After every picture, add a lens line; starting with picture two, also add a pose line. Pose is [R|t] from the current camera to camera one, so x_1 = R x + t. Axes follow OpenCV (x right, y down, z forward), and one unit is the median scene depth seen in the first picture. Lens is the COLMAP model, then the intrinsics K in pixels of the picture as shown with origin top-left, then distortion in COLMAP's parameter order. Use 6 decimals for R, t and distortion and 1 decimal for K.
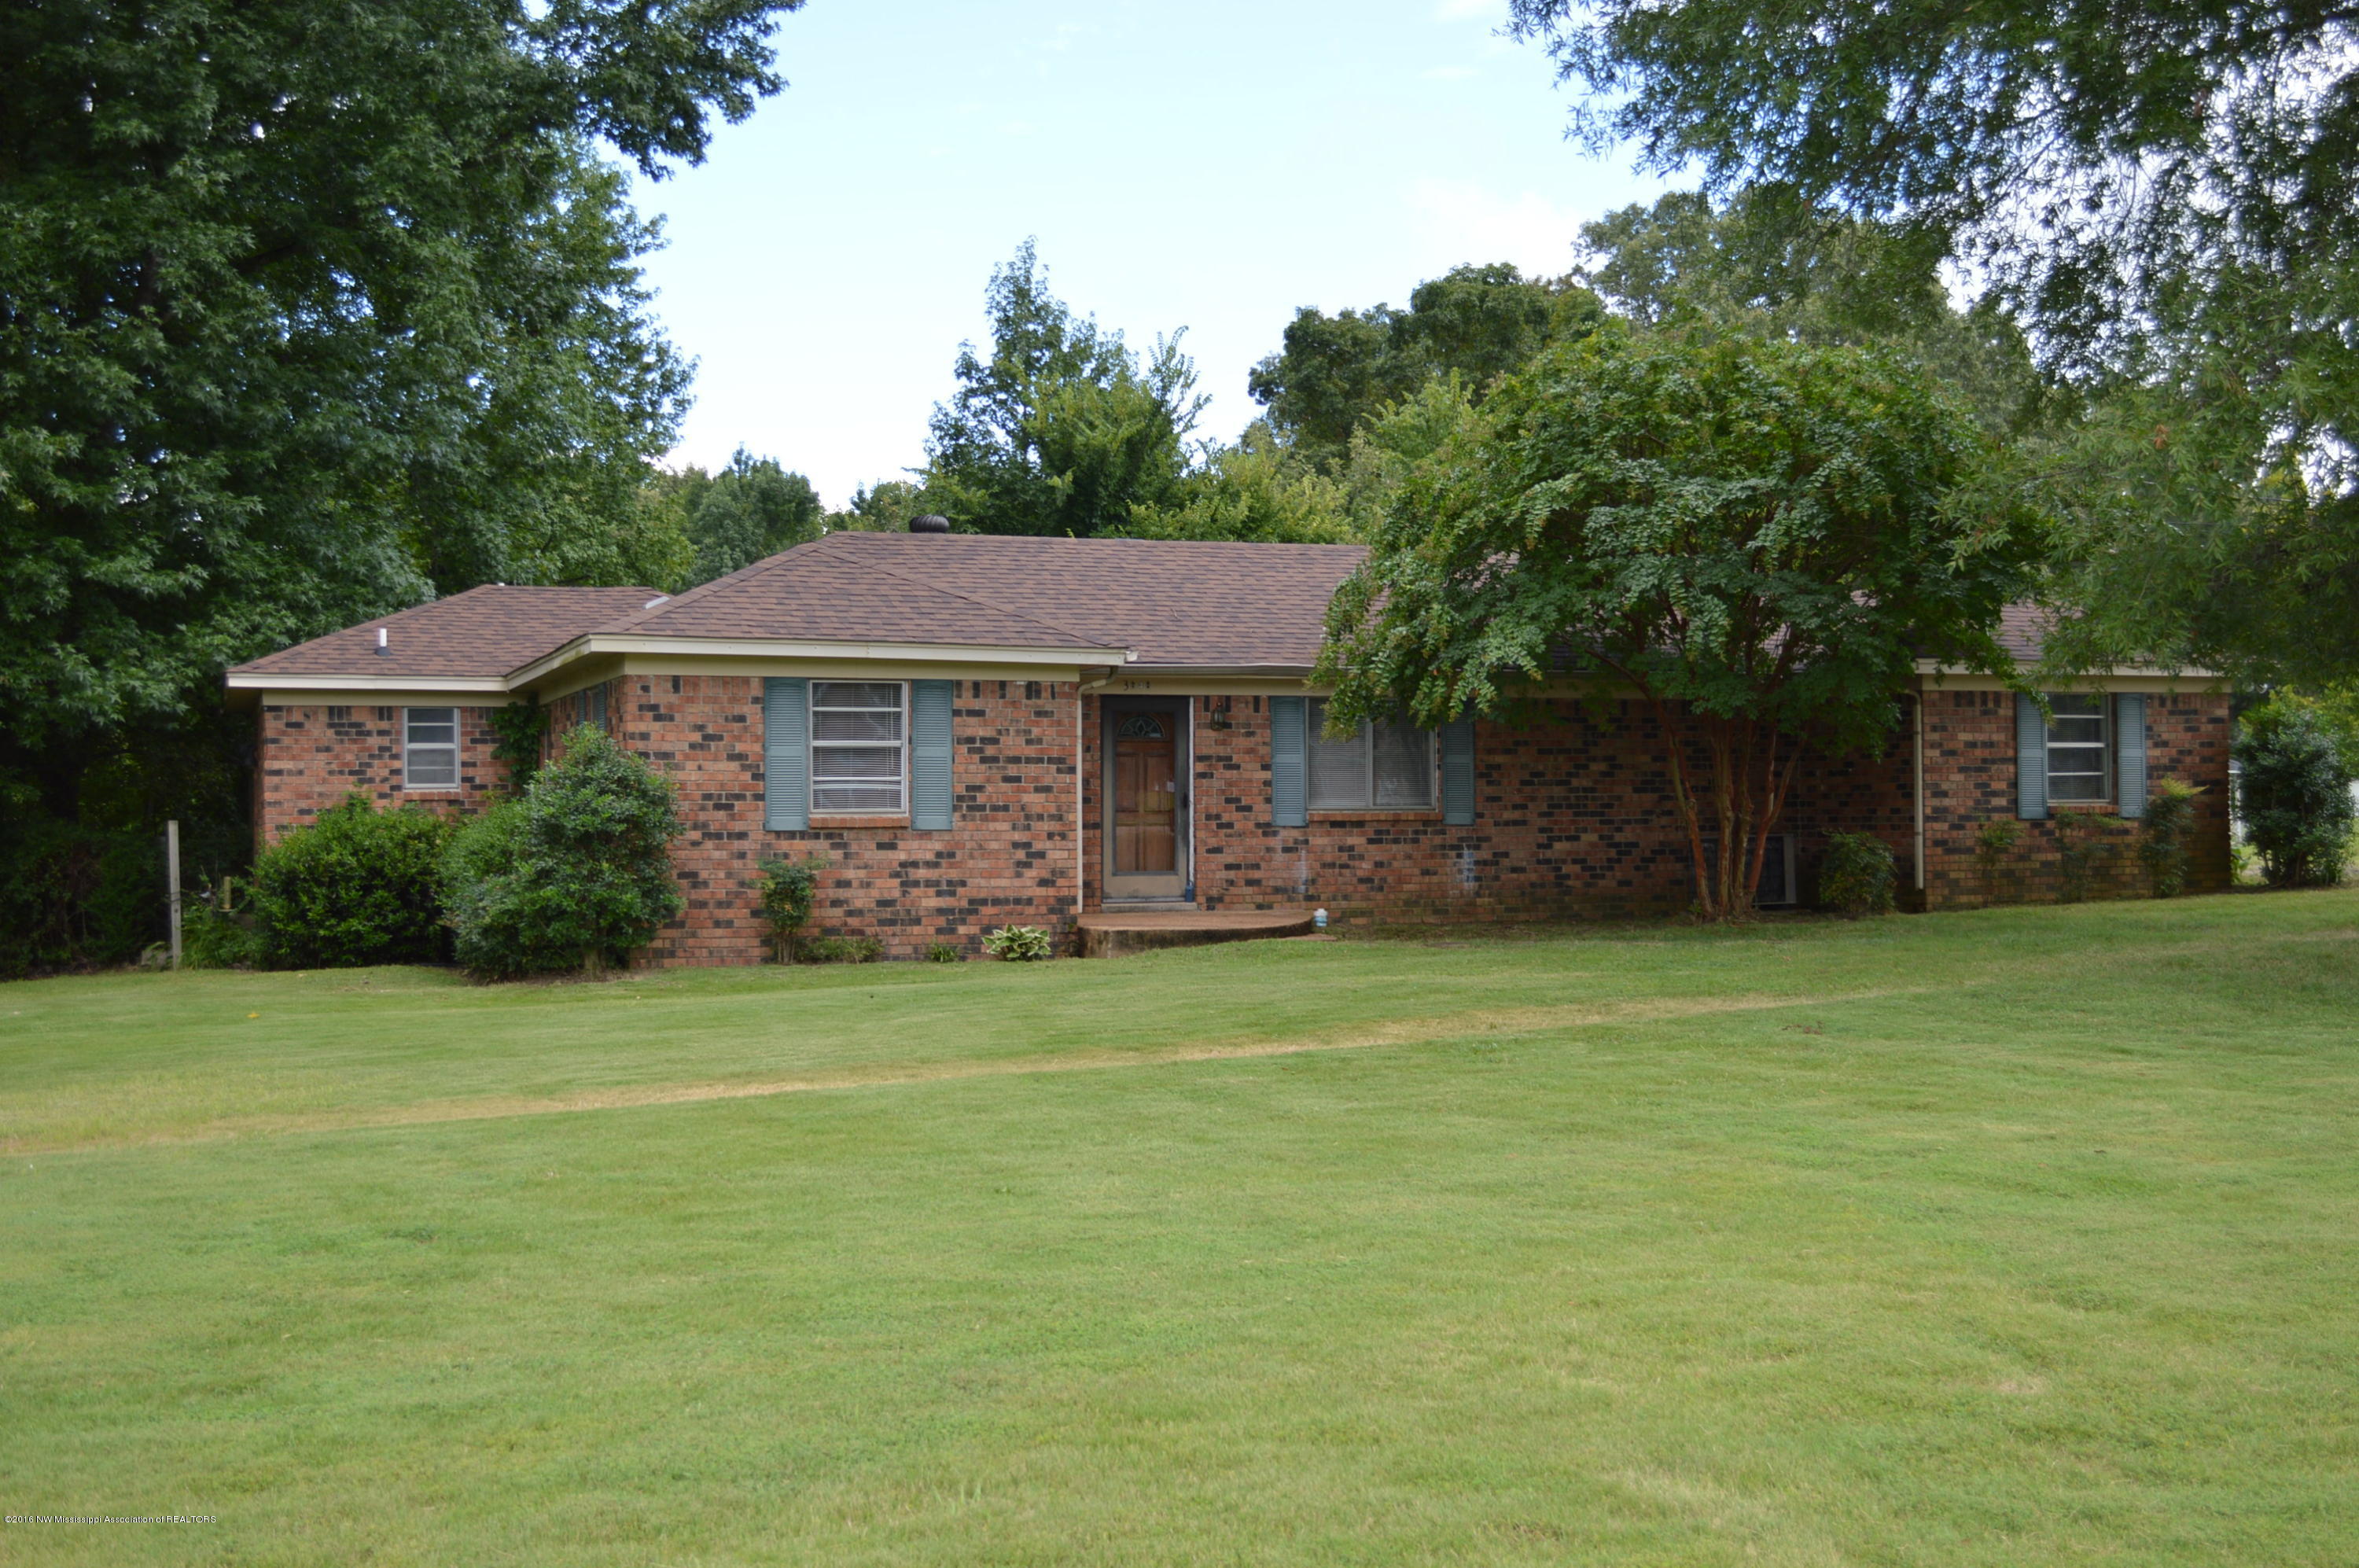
lens RADIAL K [[2719.5, 0, 1185.0], [0, 2719.5, 782.3], [0, 0, 1]] dist [-0.025346, 0.000000]
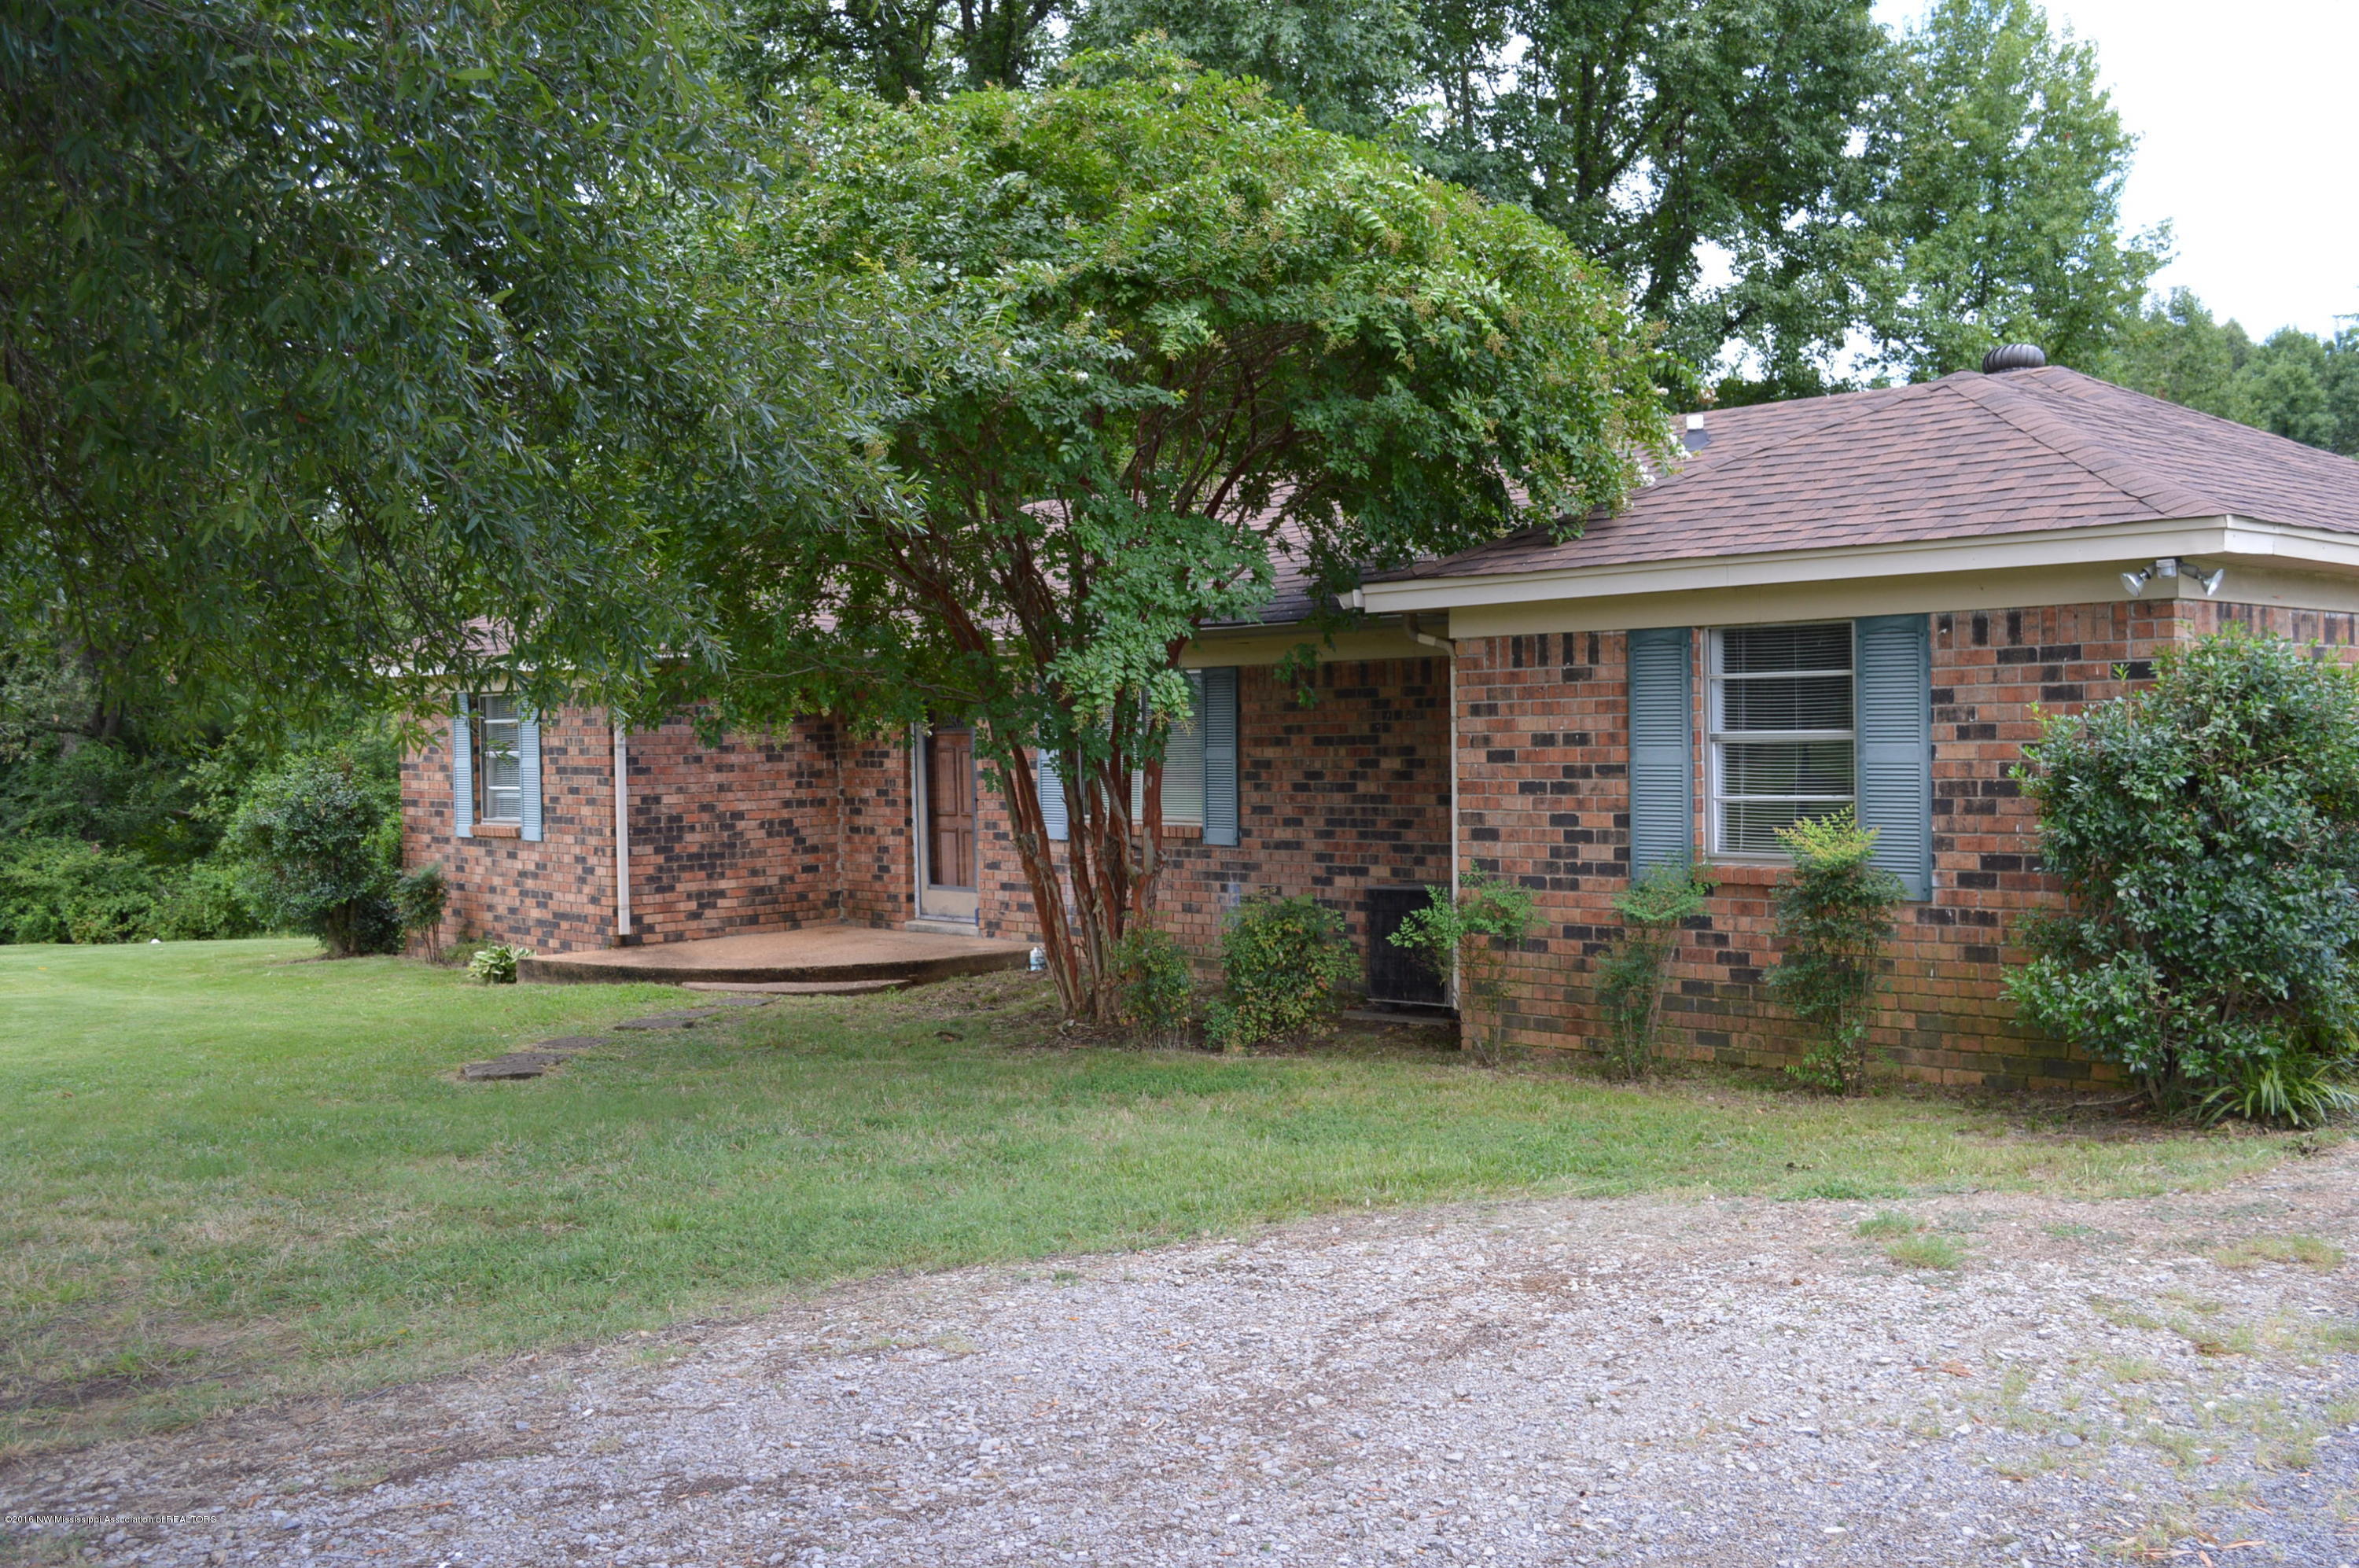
lens RADIAL K [[2270.9, 0, 1177.4], [0, 2270.9, 782.2], [0, 0, 1]] dist [-0.023899, 0.000000]
pose [[0.384774, 0.022292, -0.922741, 0.671866], [0.029917, 0.998882, 0.036606, -0.024056], [0.922526, -0.041691, 0.383677, 0.787918]]
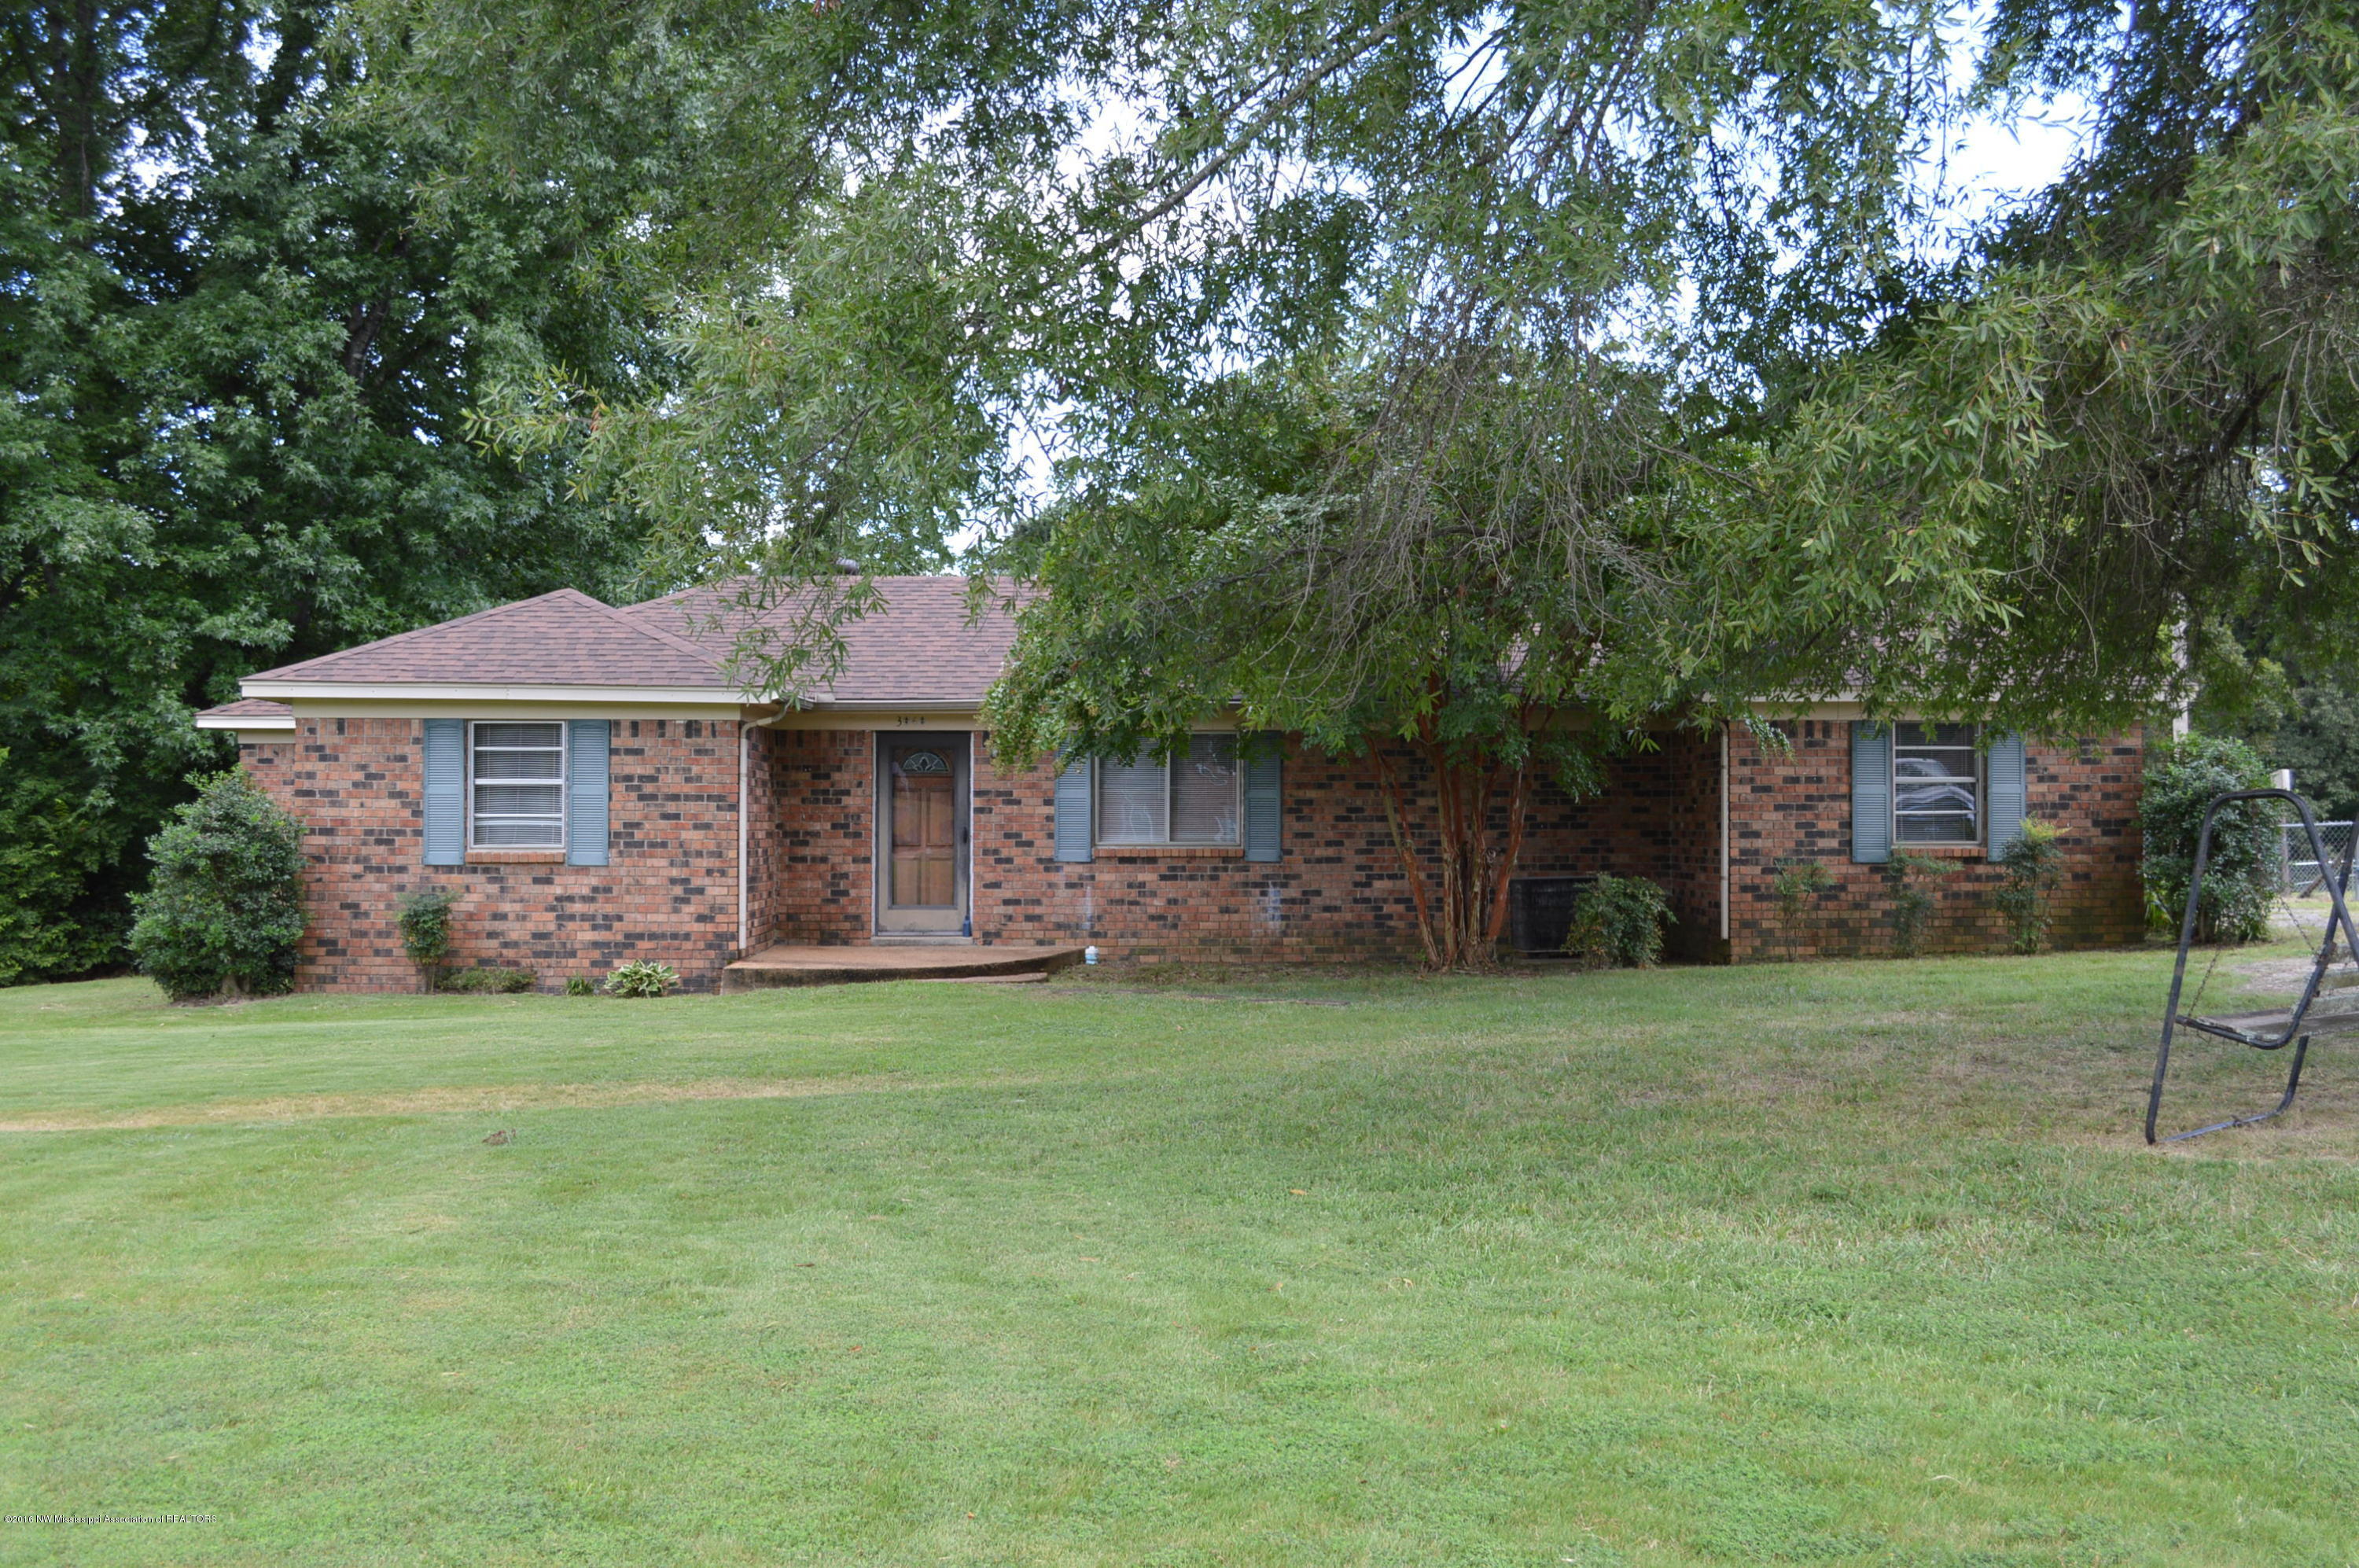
lens RADIAL K [[2393.3, 0, 1172.9], [0, 2393.3, 786.2], [0, 0, 1]] dist [-0.042383, 0.000000]
pose [[0.947844, 0.001807, -0.318728, 0.354796], [-0.002564, 0.999995, -0.001954, -0.009901], [0.318723, 0.002669, 0.947844, 0.186836]]
